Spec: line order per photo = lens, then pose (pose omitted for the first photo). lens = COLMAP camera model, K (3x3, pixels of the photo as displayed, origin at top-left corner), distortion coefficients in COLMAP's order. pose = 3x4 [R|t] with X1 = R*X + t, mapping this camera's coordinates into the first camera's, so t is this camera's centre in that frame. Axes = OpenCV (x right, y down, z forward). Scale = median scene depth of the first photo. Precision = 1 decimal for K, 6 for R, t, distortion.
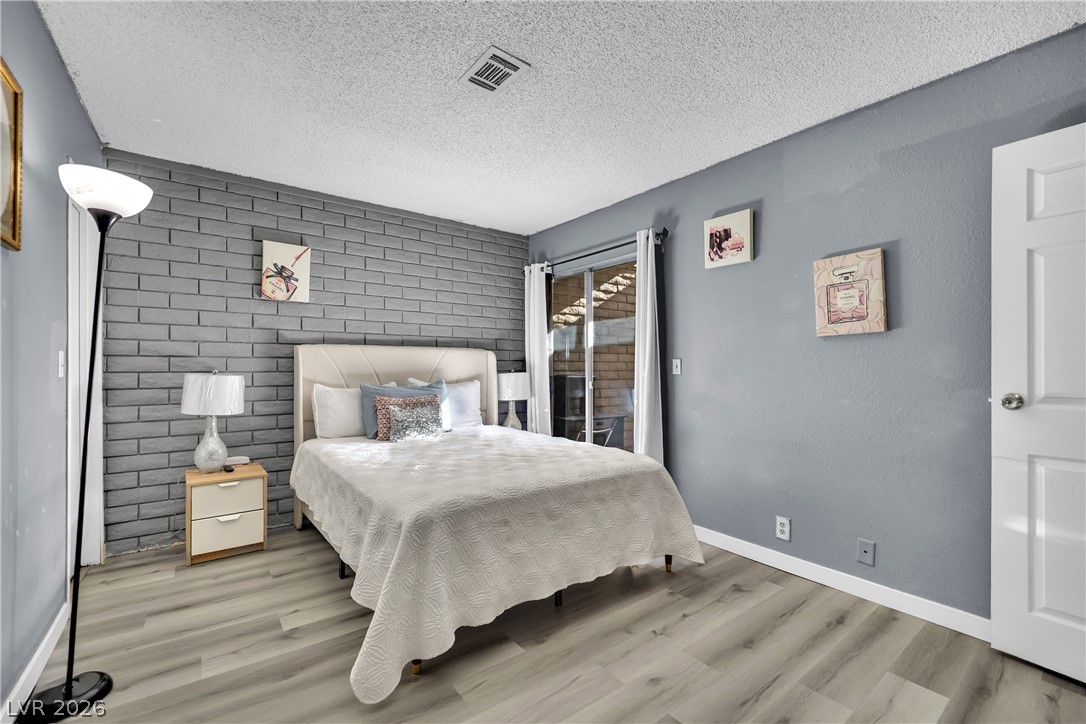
lens RADIAL K [[453.8, 0, 543.0], [0, 453.8, 362.0], [0, 0, 1]] dist [-0.009330, 0.000159]
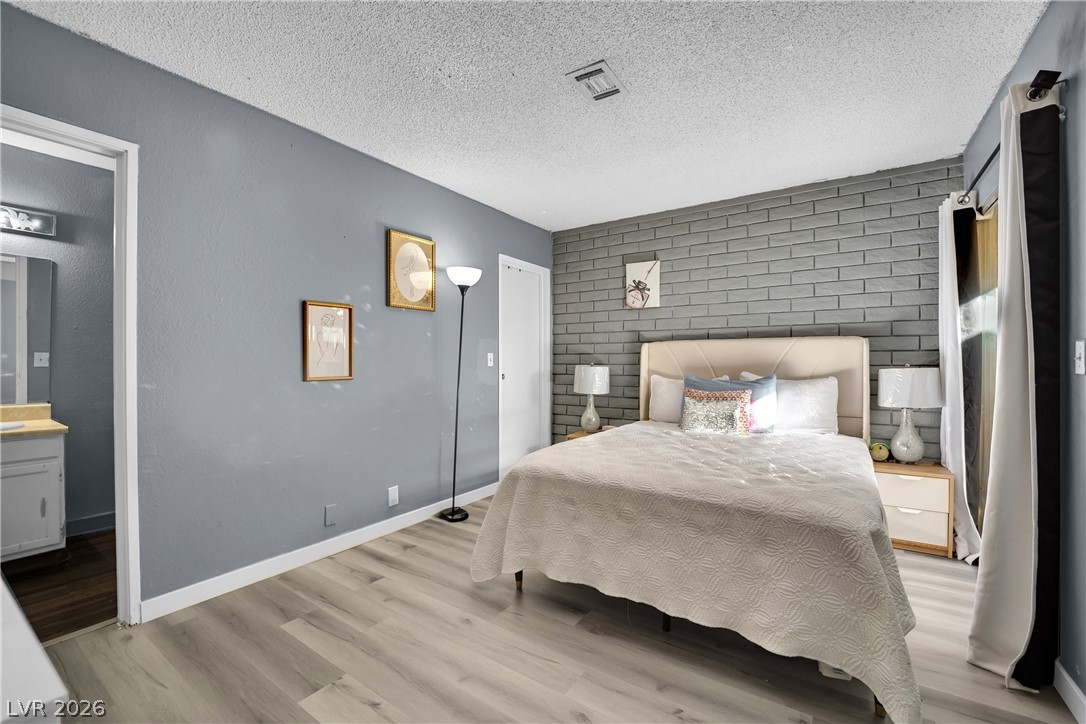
lens RADIAL K [[453.8, 0, 543.0], [0, 453.8, 362.0], [0, 0, 1]] dist [-0.009330, 0.000159]
pose [[0.328169, -0.000314, -0.944619, 0.574567], [0.013526, 0.999899, 0.004367, 0.005750], [0.944522, -0.014210, 0.328140, 0.356099]]
